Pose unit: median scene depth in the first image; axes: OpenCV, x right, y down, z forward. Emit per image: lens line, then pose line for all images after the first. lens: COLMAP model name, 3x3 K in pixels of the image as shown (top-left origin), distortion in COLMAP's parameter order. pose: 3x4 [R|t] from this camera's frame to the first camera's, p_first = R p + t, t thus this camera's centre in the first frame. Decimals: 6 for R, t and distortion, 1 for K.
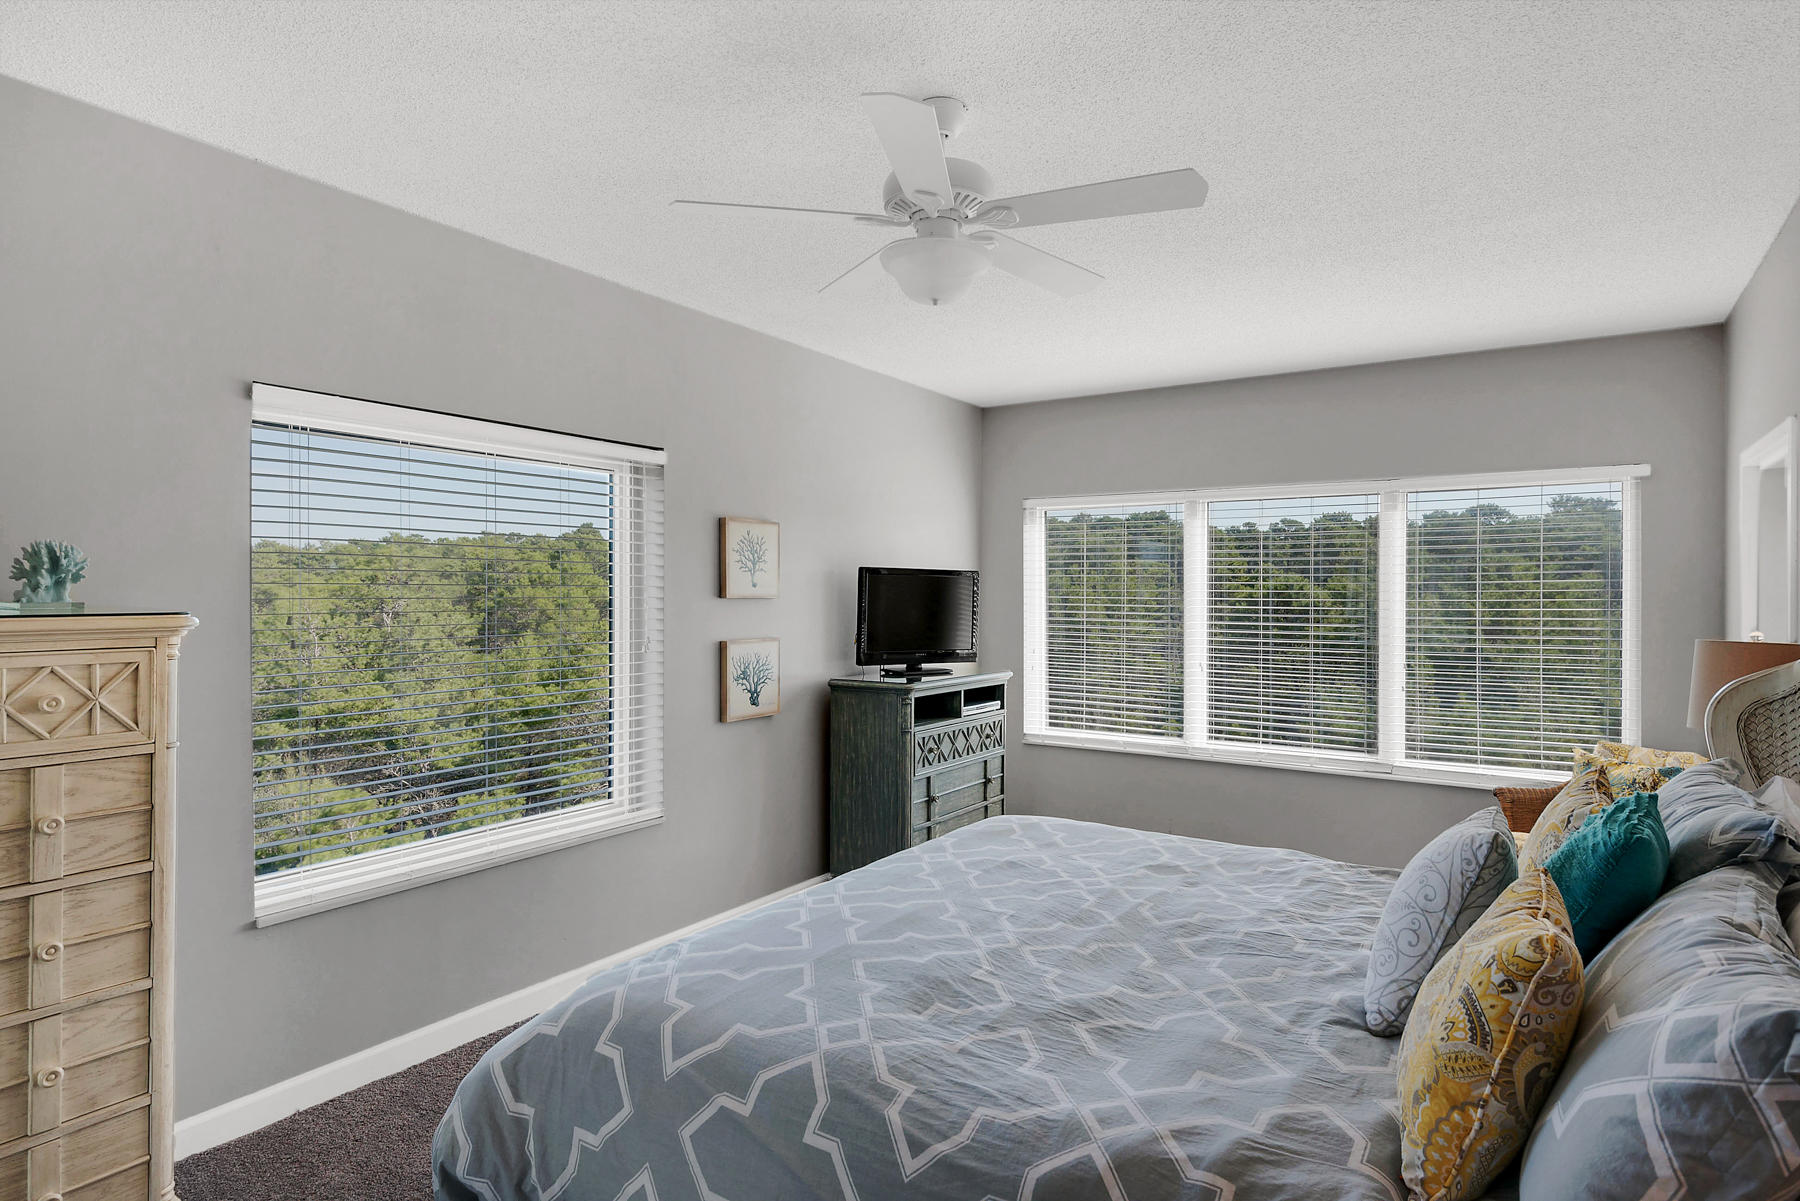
lens RADIAL K [[986.4, 0, 900.0], [0, 986.4, 600.5], [0, 0, 1]] dist [0.000876, -0.000874]
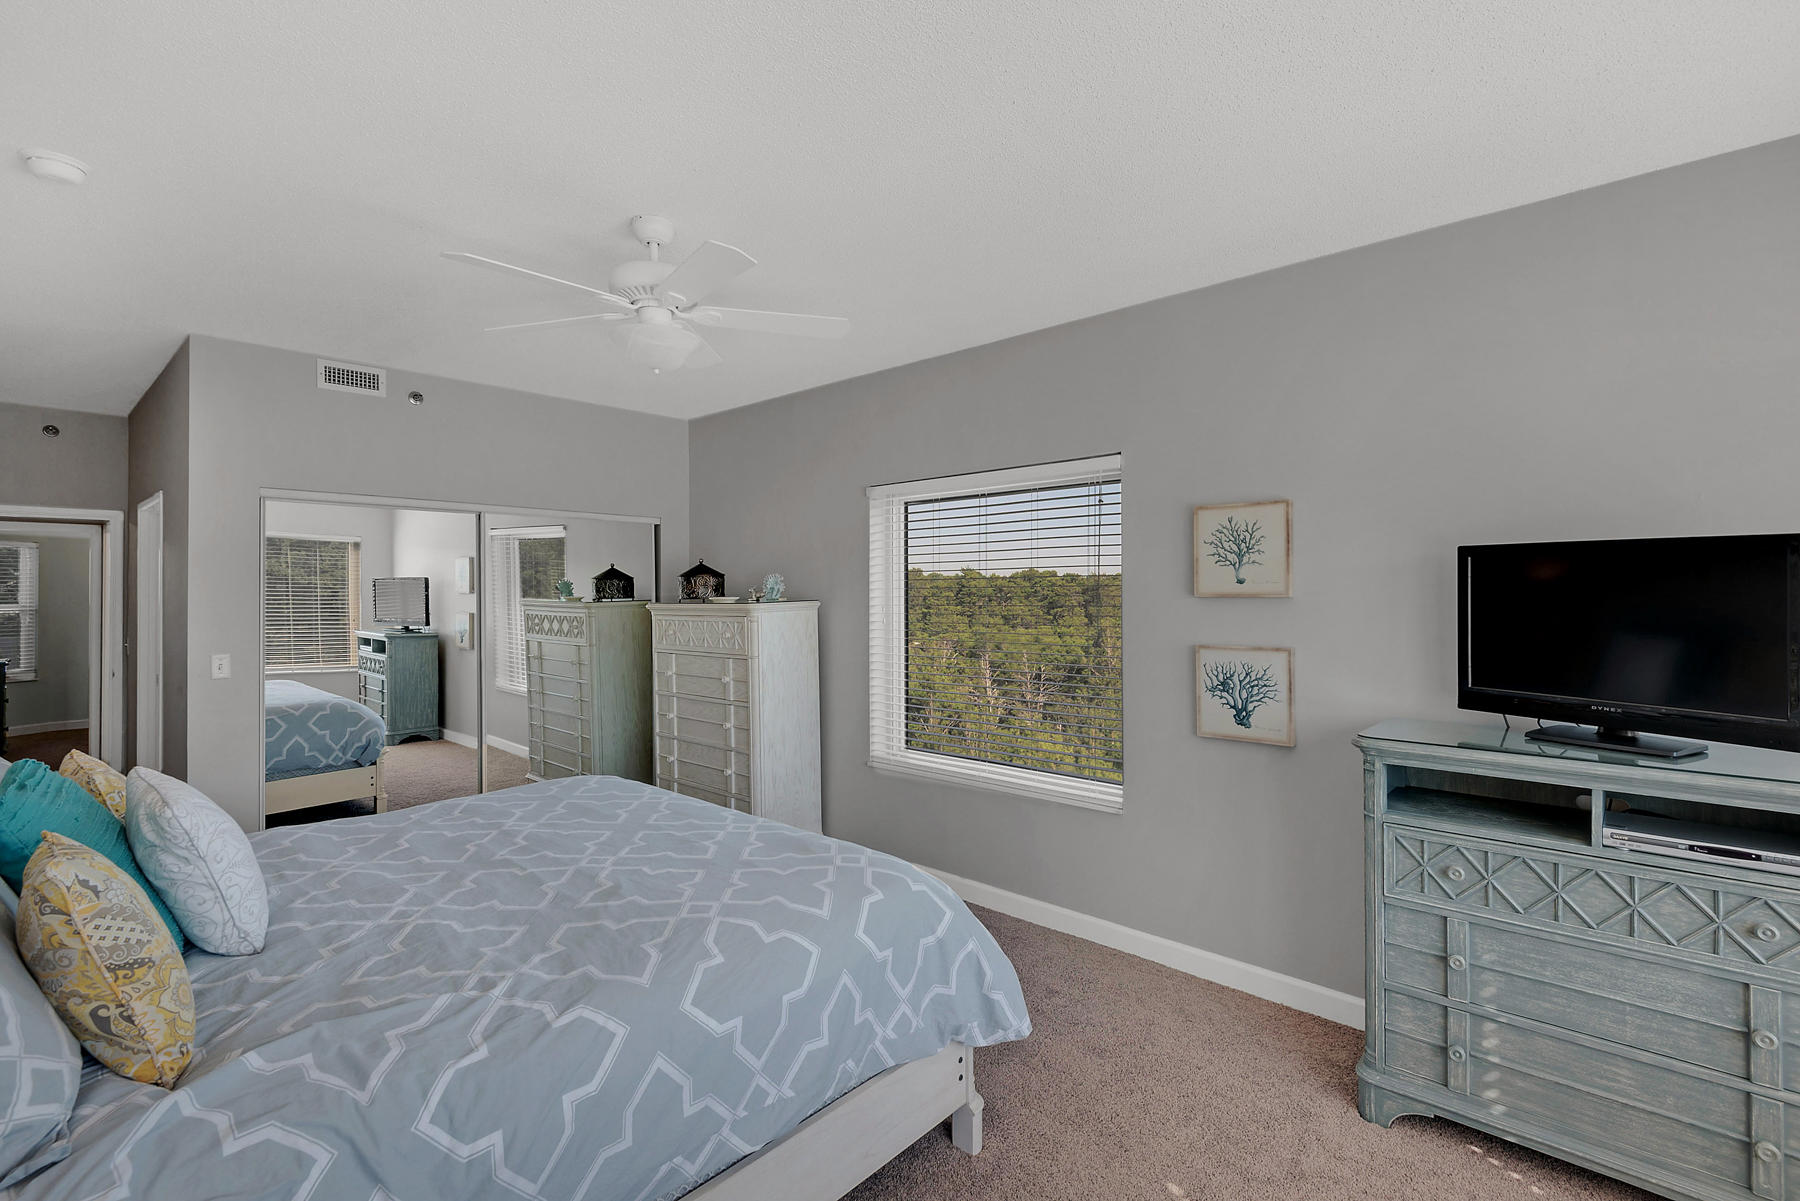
lens RADIAL K [[802.3, 0, 902.3], [0, 802.3, 599.2], [0, 0, 1]] dist [0.028277, -0.010633]
pose [[-0.151299, 0.002197, -0.988486, 0.532272], [-0.003933, 0.999988, 0.002825, -0.001302], [0.988480, 0.004315, -0.151289, 0.766582]]
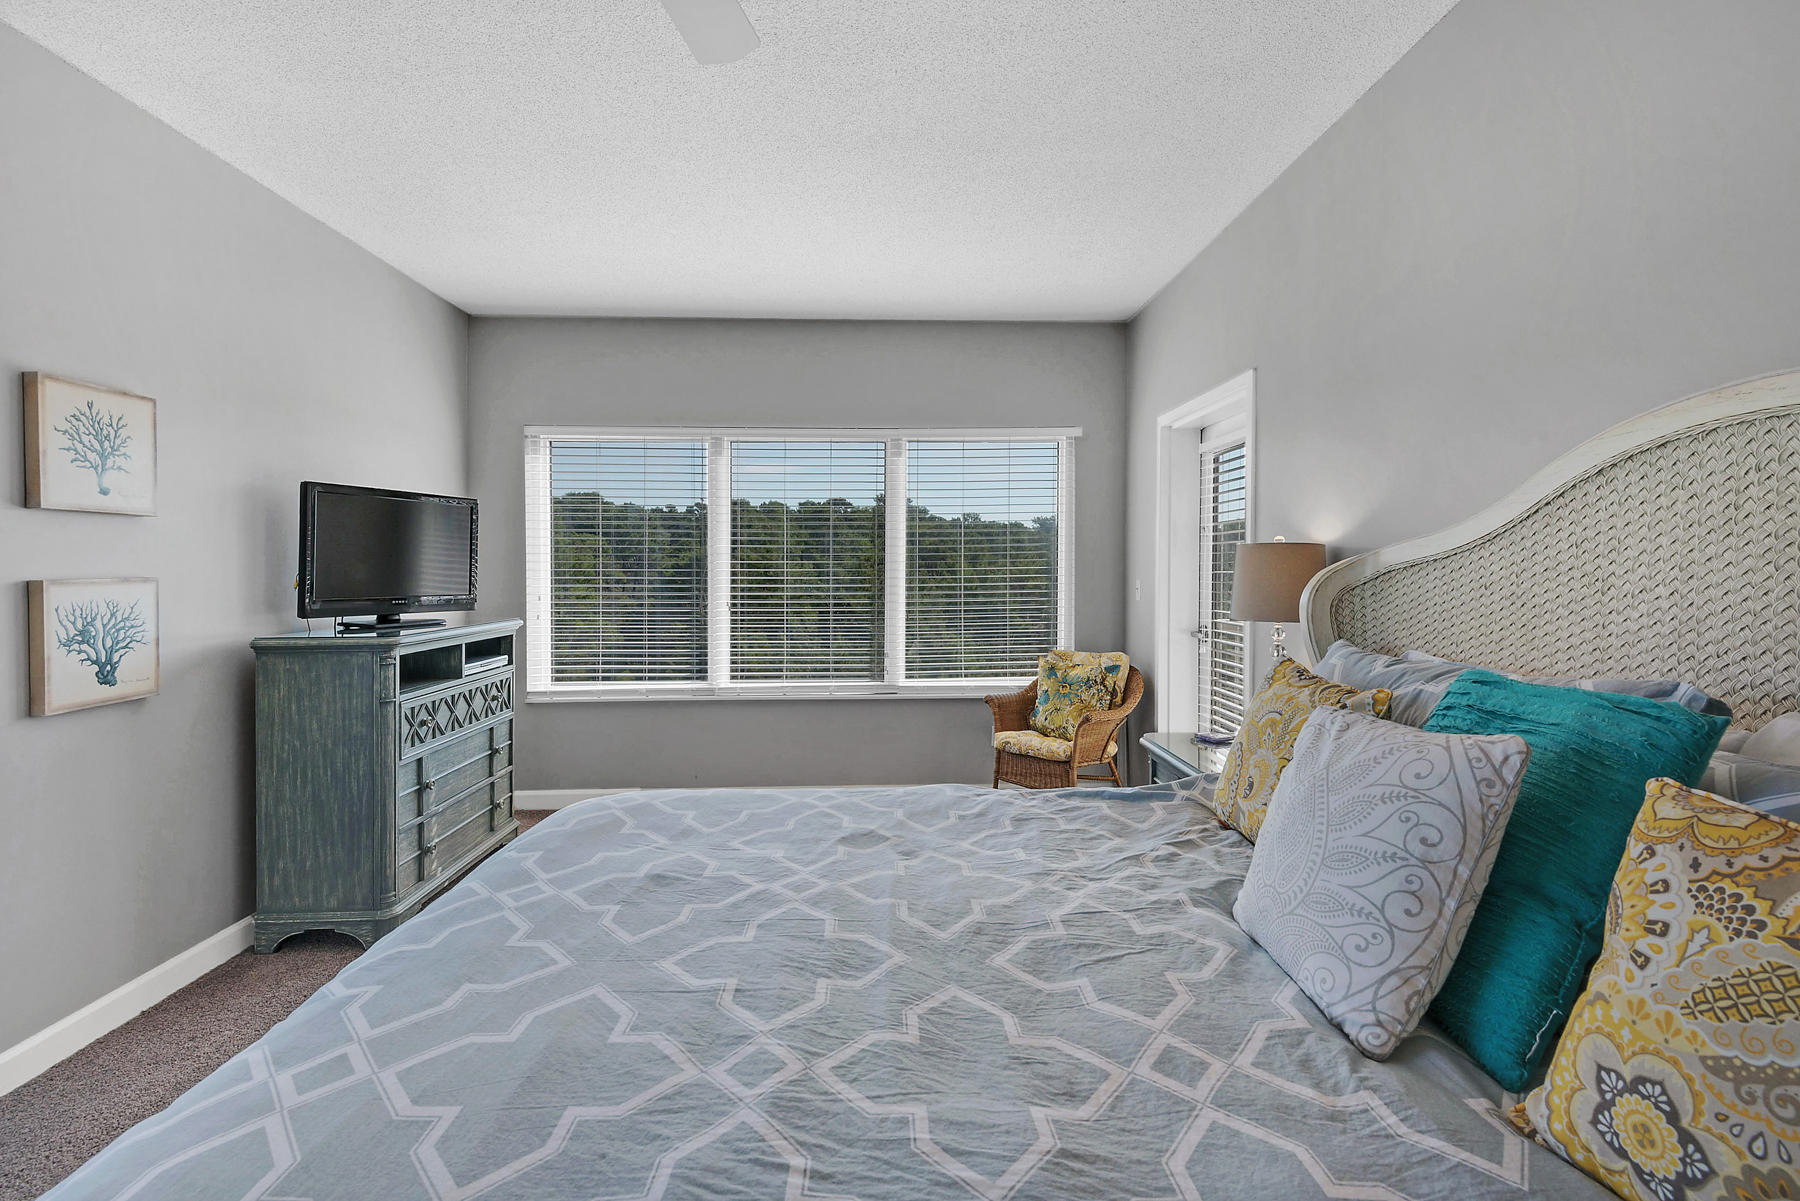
lens RADIAL K [[826.9, 0, 901.4], [0, 826.9, 573.9], [0, 0, 1]] dist [0.040385, -0.027889]
pose [[0.816513, -0.015341, 0.577124, -0.039253], [0.013082, 0.999882, 0.008071, 0.036142], [-0.577179, 0.000960, 0.816617, 0.259913]]
